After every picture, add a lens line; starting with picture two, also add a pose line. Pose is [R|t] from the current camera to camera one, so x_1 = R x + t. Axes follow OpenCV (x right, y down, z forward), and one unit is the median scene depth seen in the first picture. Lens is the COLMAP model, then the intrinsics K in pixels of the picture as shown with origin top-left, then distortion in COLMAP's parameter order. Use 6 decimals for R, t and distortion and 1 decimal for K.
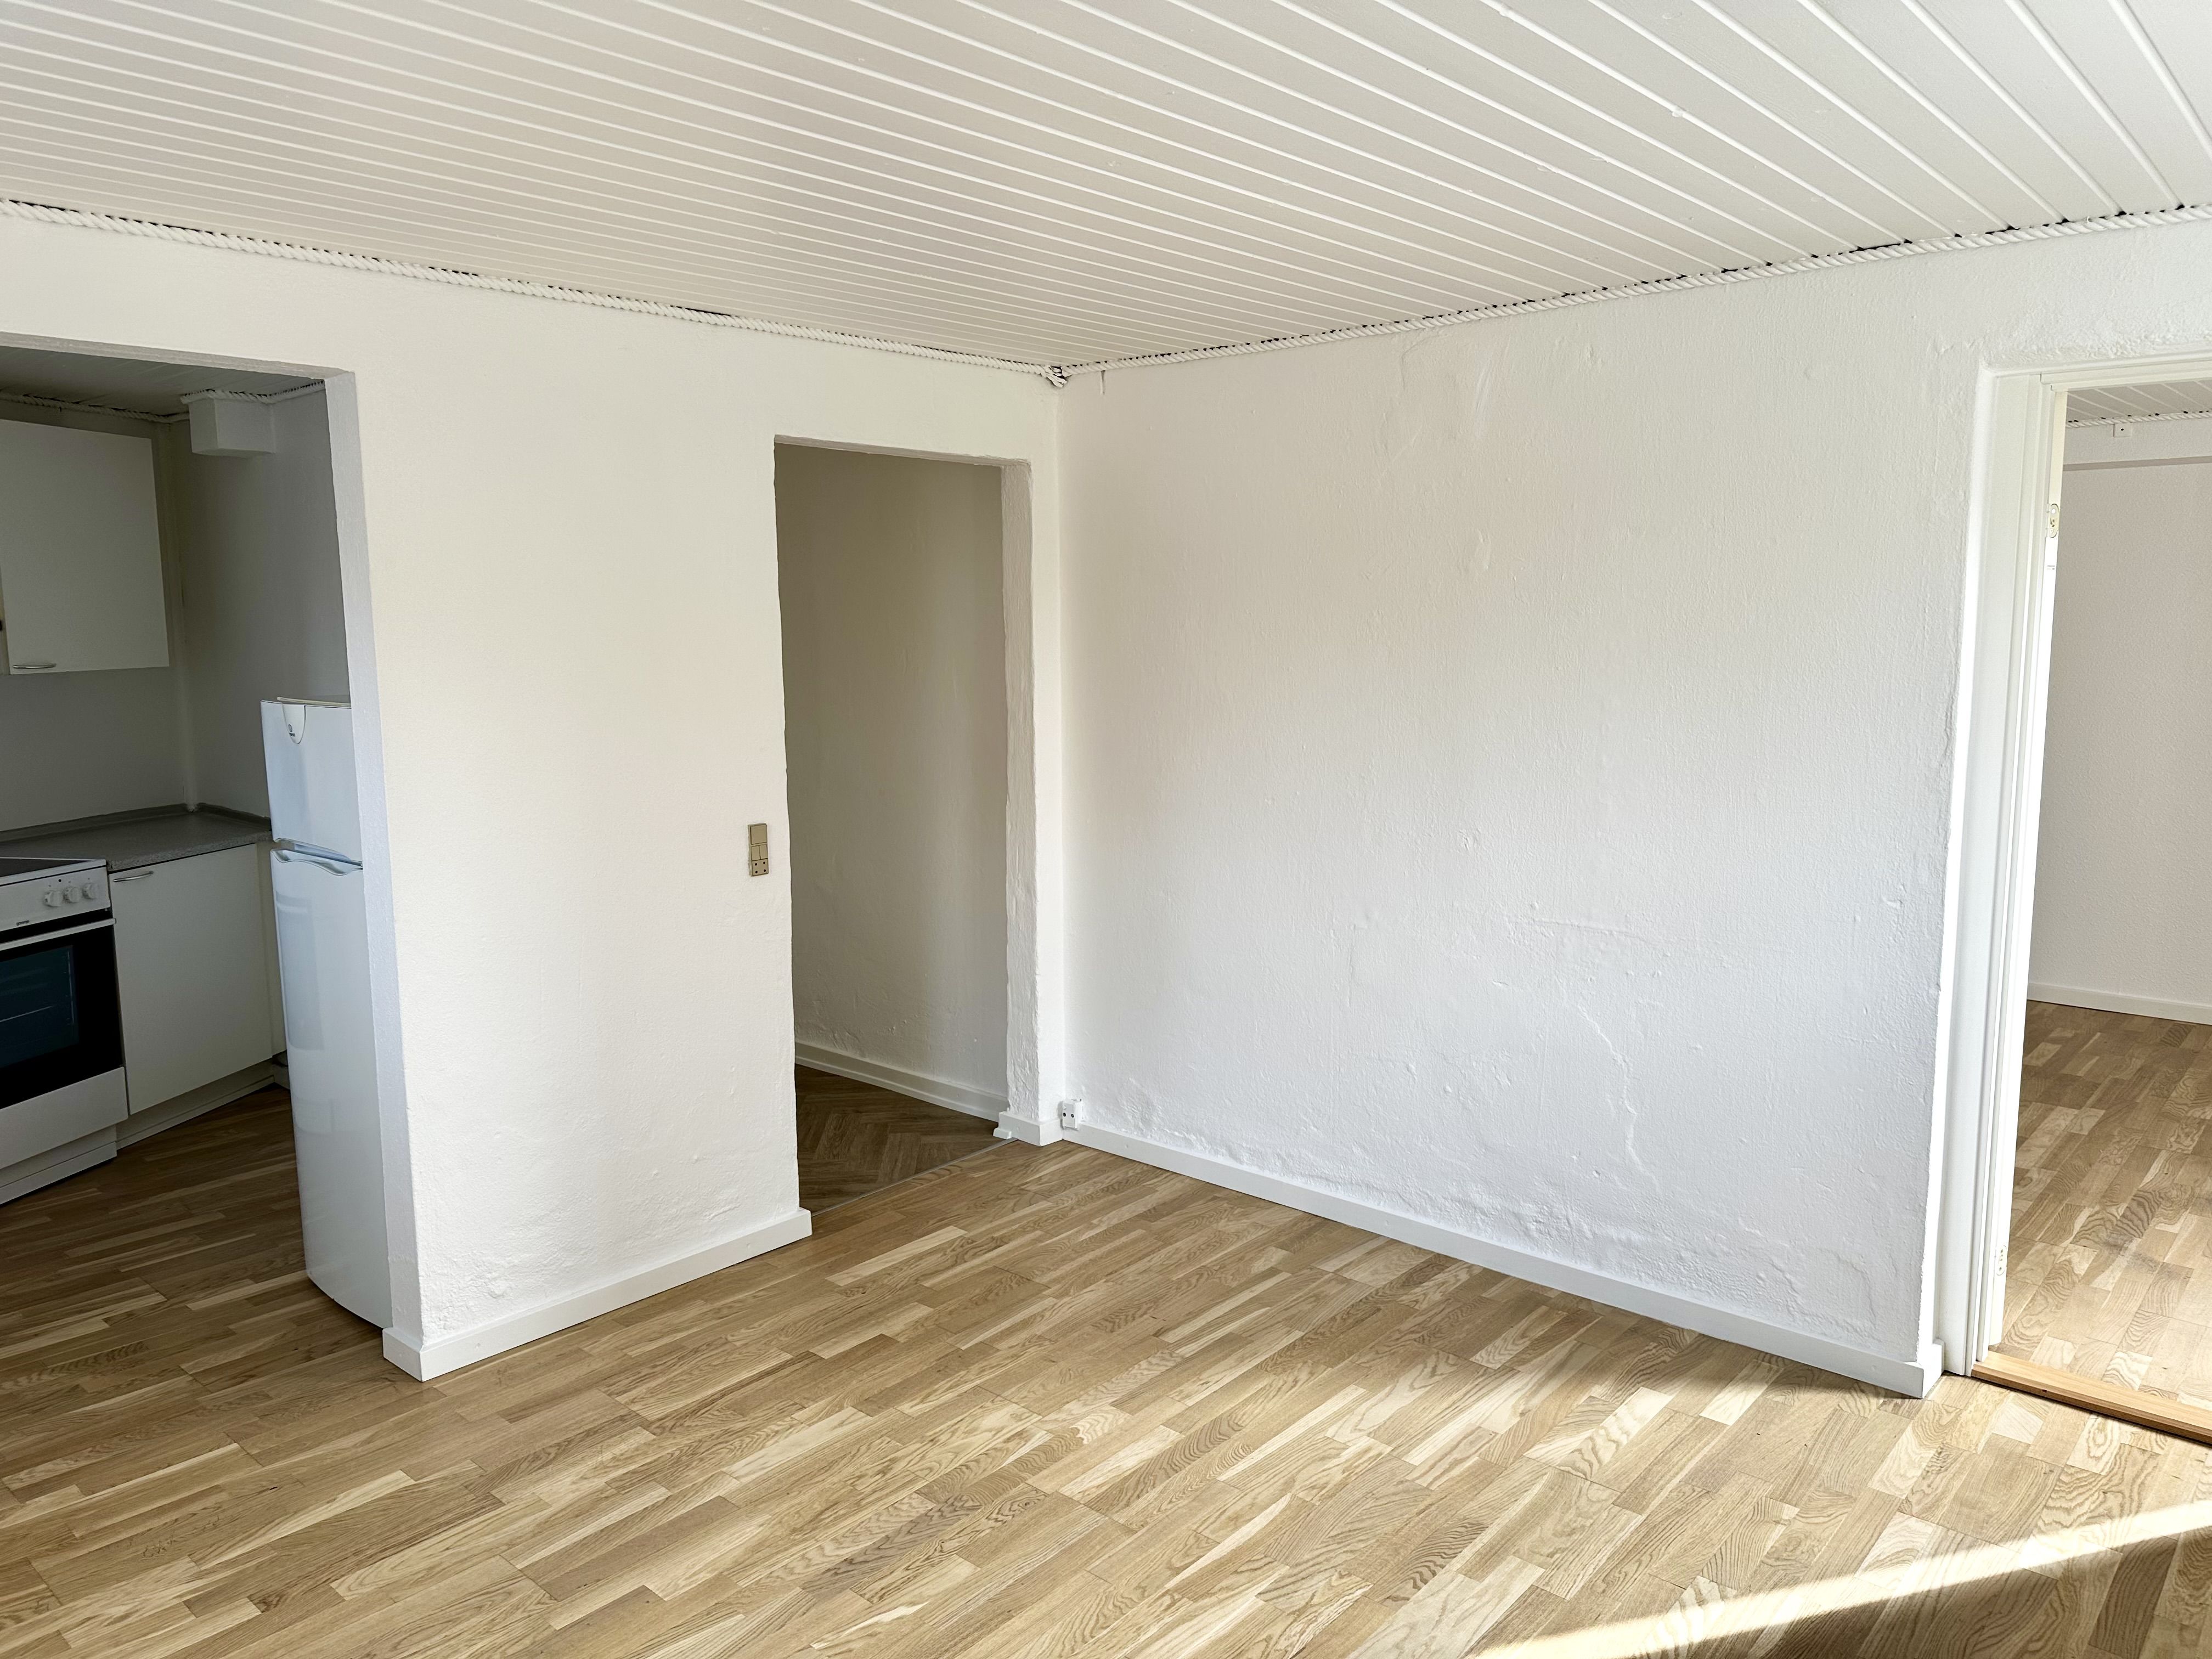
lens RADIAL K [[1541.6, 0, 1109.6], [0, 1541.6, 825.2], [0, 0, 1]] dist [0.055959, -0.031611]
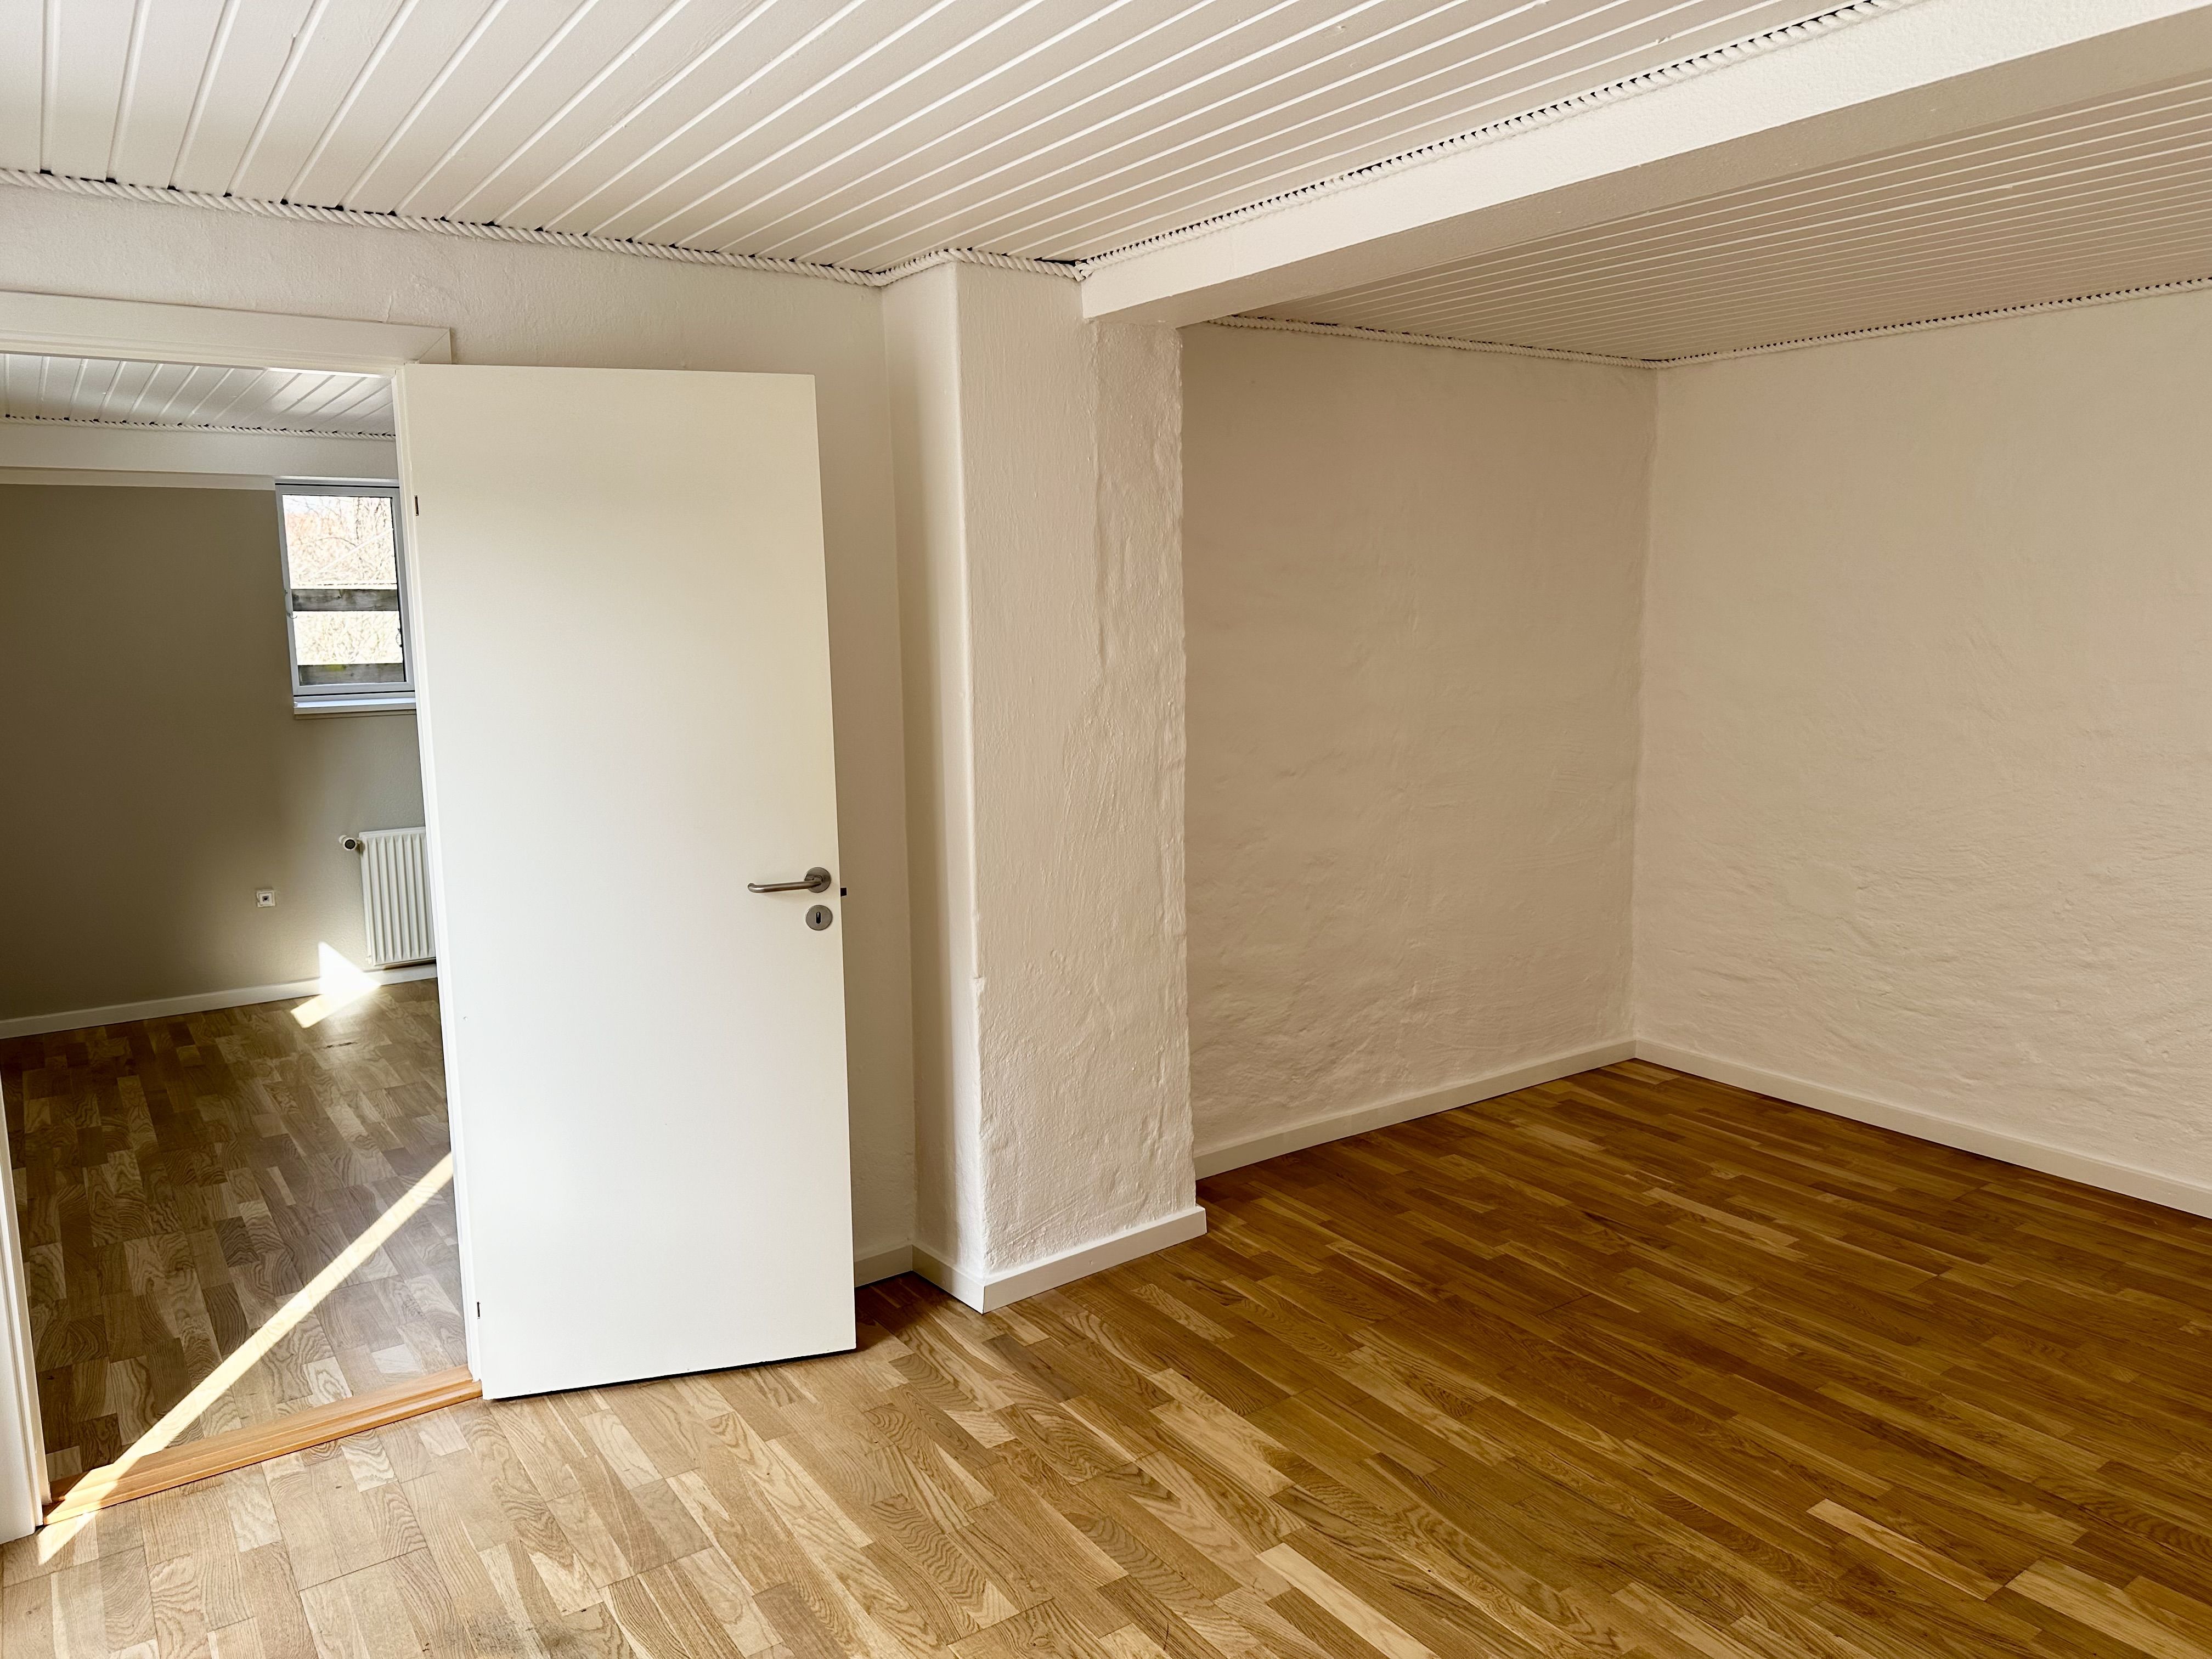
lens RADIAL K [[1541.6, 0, 1105.8], [0, 1541.6, 814.8], [0, 0, 1]] dist [0.055959, -0.031611]
pose [[-0.236620, 0.136468, -0.961971, 1.711804], [-0.121106, 0.978223, 0.168563, -0.260494], [0.964025, 0.156386, -0.214940, 1.950144]]
